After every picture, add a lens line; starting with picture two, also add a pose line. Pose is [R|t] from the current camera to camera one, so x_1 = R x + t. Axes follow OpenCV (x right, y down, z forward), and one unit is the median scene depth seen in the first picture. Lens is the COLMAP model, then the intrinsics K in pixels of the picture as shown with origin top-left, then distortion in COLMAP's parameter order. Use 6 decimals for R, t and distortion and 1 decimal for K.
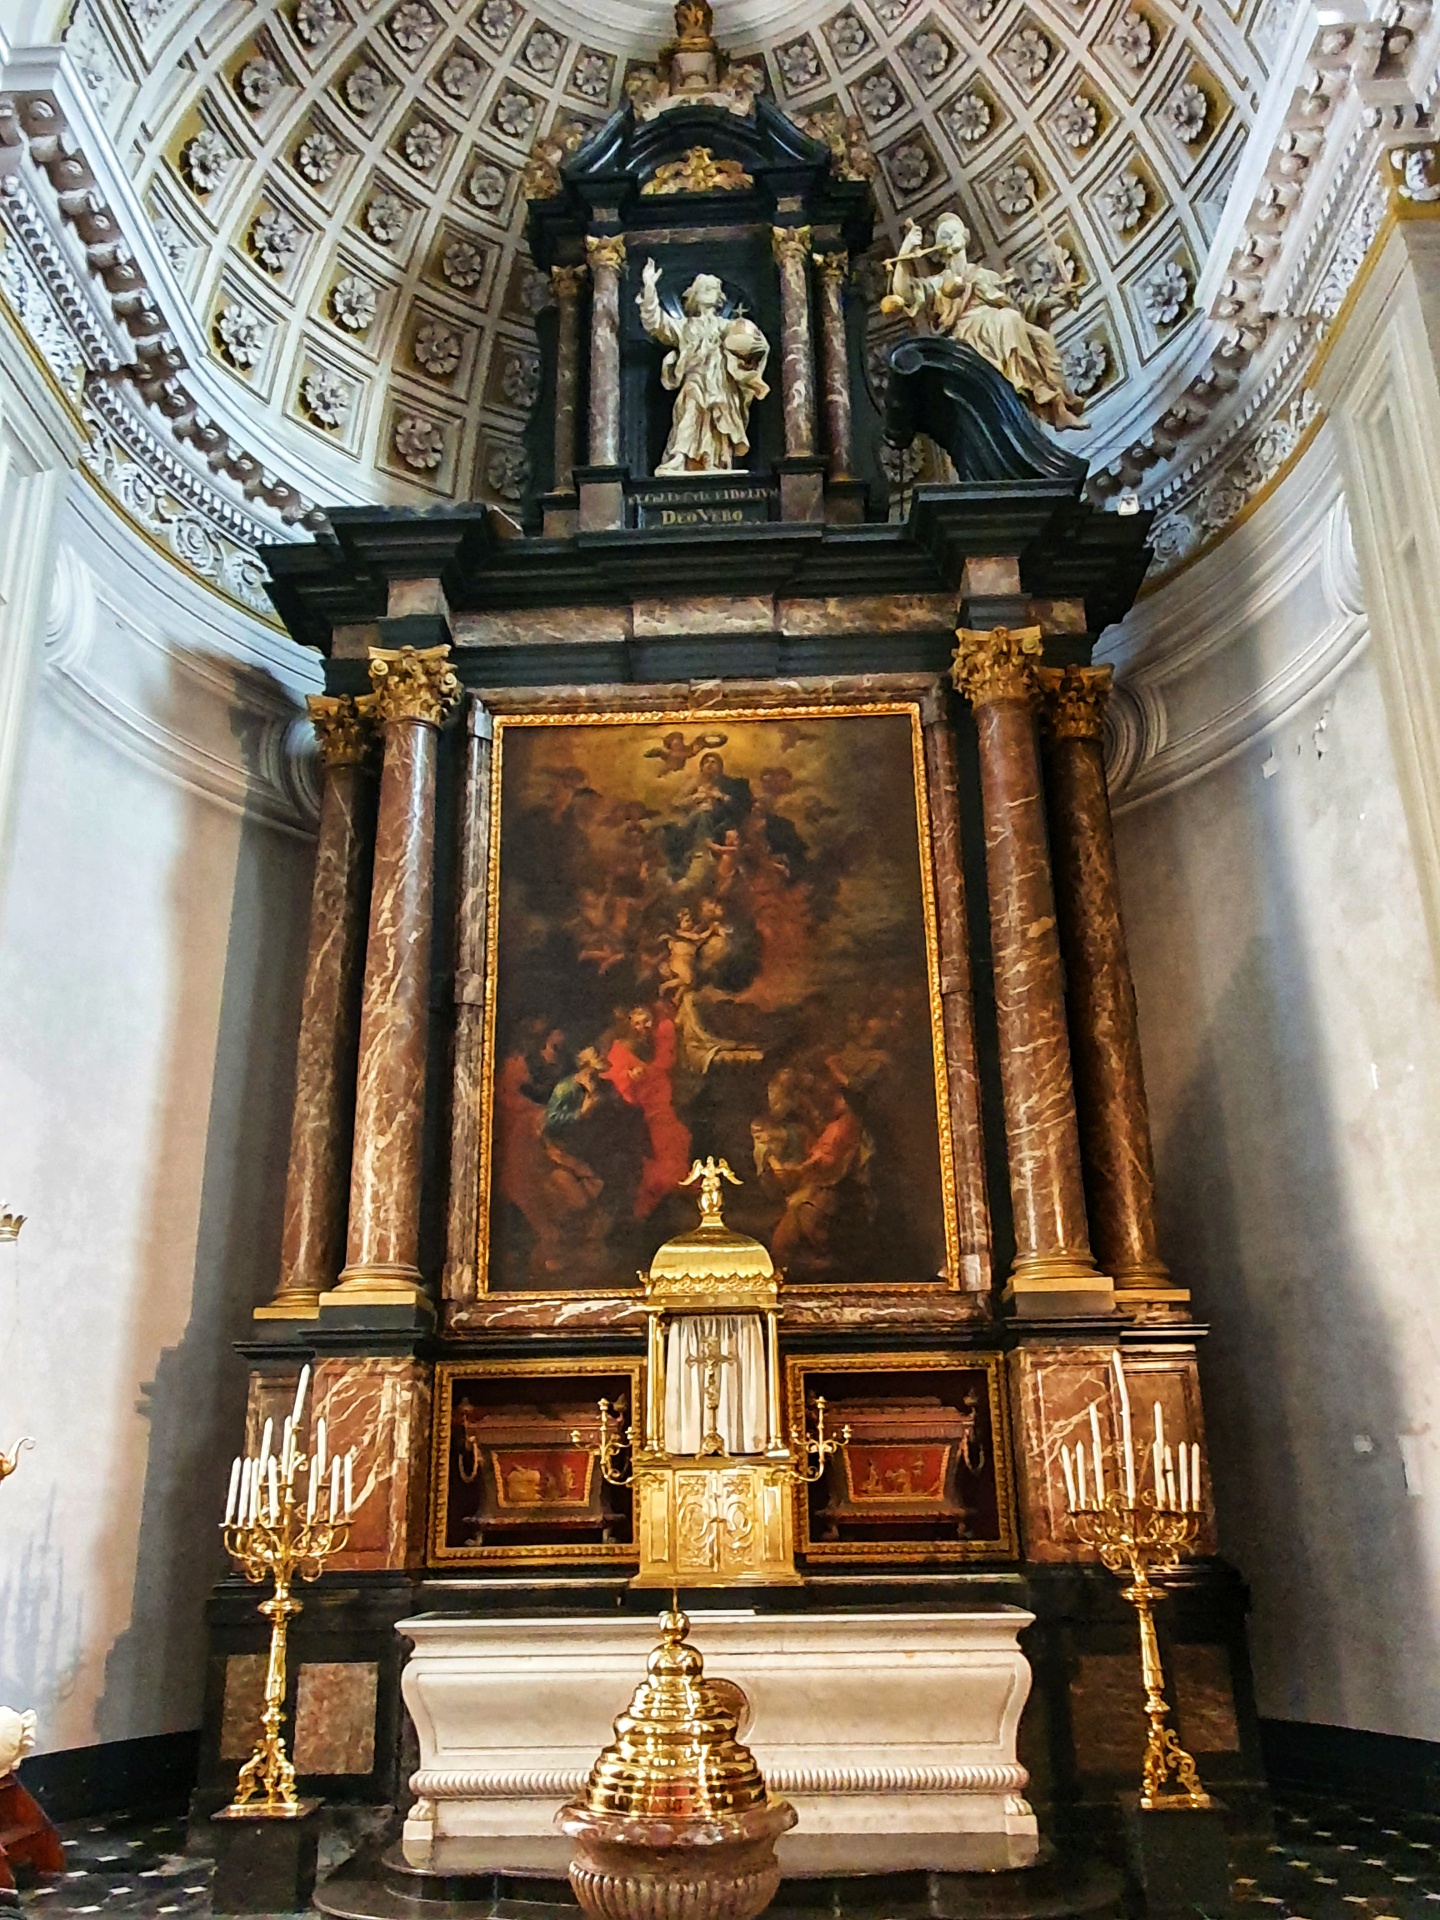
lens RADIAL K [[1471.8, 0, 691.2], [0, 1471.8, 975.2], [0, 0, 1]] dist [-0.001399, 0.000245]
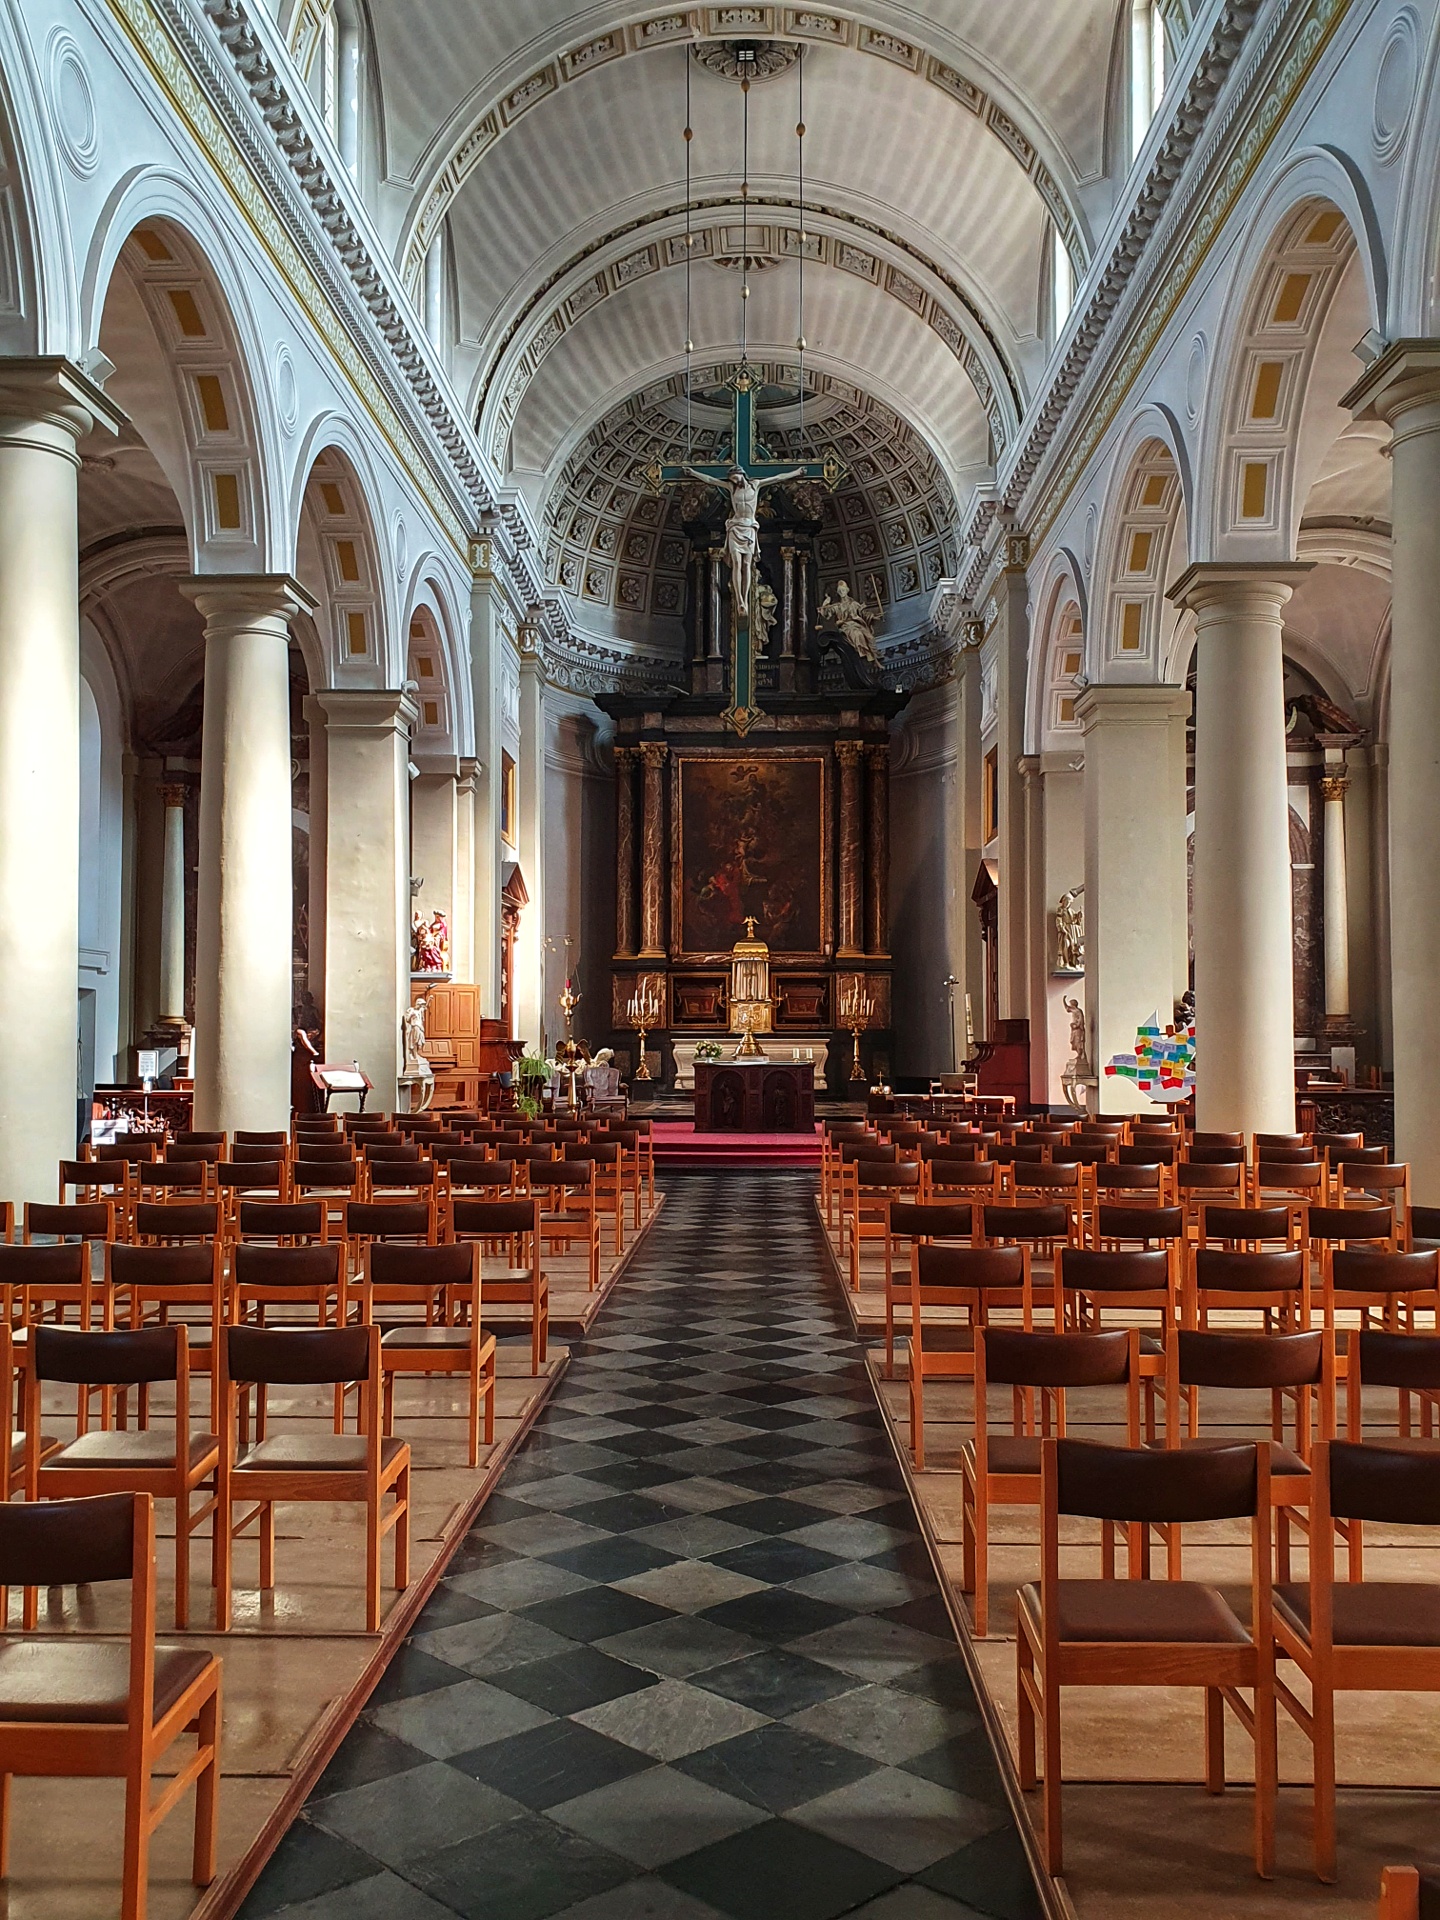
lens RADIAL K [[1475.0, 0, 718.0], [0, 1475.0, 958.4], [0, 0, 1]] dist [-0.012435, -0.007419]
pose [[0.999834, 0.013895, 0.011813, -0.091303], [-0.016760, 0.955401, 0.294834, -0.709865], [-0.007189, -0.294983, 0.955475, -2.057361]]
